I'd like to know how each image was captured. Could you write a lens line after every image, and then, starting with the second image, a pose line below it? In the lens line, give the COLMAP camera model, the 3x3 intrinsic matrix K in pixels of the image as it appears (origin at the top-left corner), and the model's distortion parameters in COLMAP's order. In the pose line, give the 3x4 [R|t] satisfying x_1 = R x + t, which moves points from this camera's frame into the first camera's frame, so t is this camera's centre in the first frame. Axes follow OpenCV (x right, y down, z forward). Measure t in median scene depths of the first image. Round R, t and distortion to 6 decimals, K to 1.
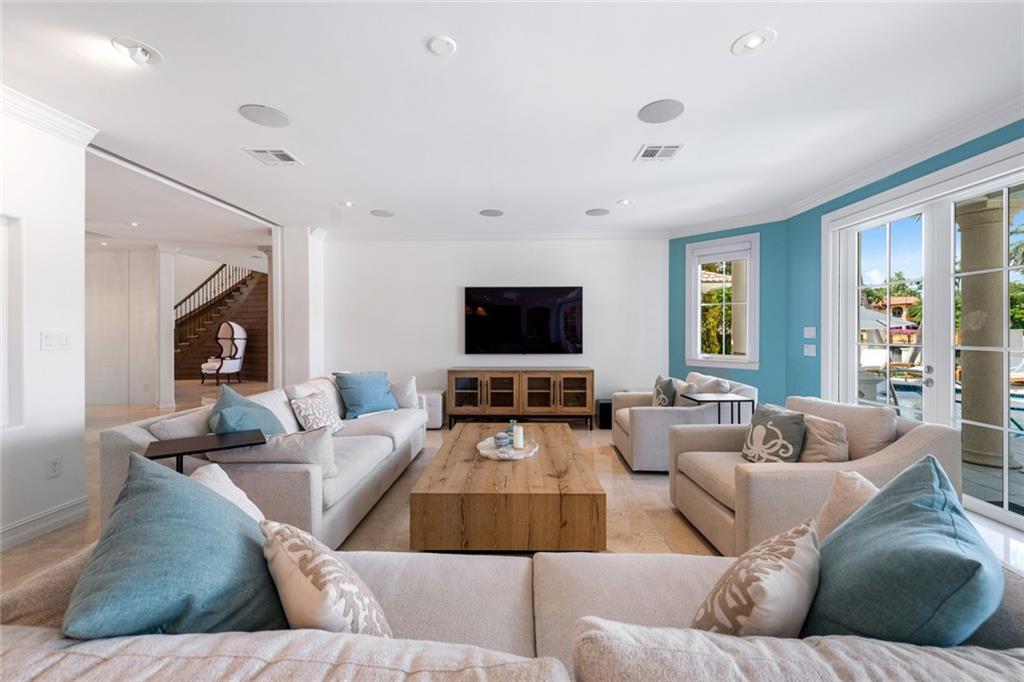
lens RADIAL K [[400.6, 0, 516.8], [0, 400.6, 332.5], [0, 0, 1]] dist [0.001163, 0.000005]
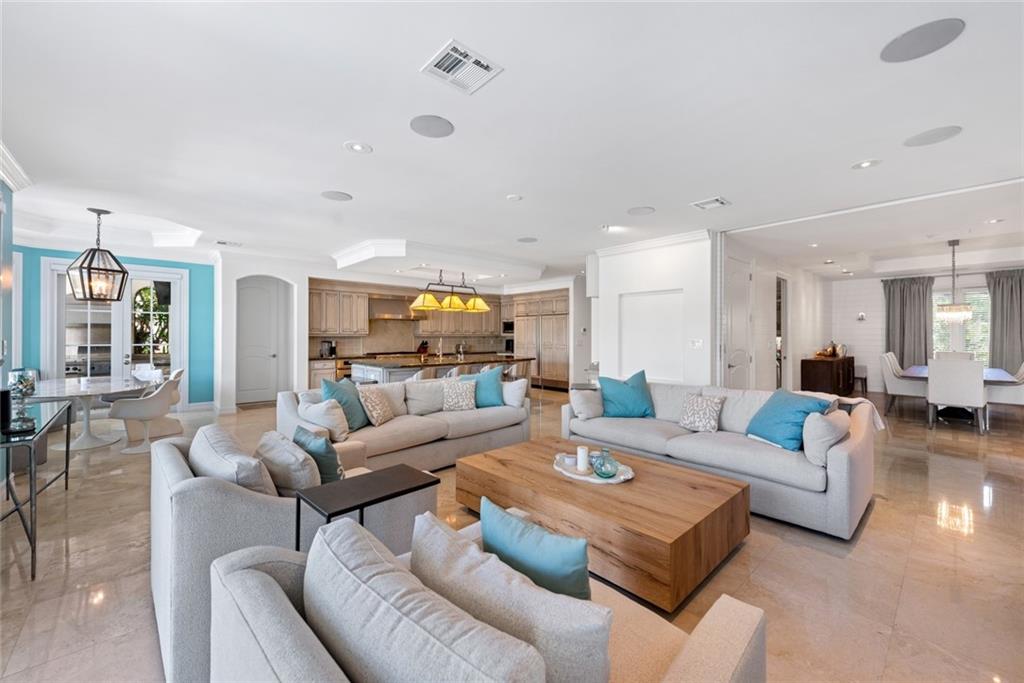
lens RADIAL K [[400.6, 0, 516.8], [0, 400.6, 333.0], [0, 0, 1]] dist [0.001163, 0.000005]
pose [[-0.728946, -0.005449, -0.684549, 0.407659], [-0.002777, 0.999984, -0.005002, -0.012090], [0.684565, -0.001745, -0.728950, 0.859601]]
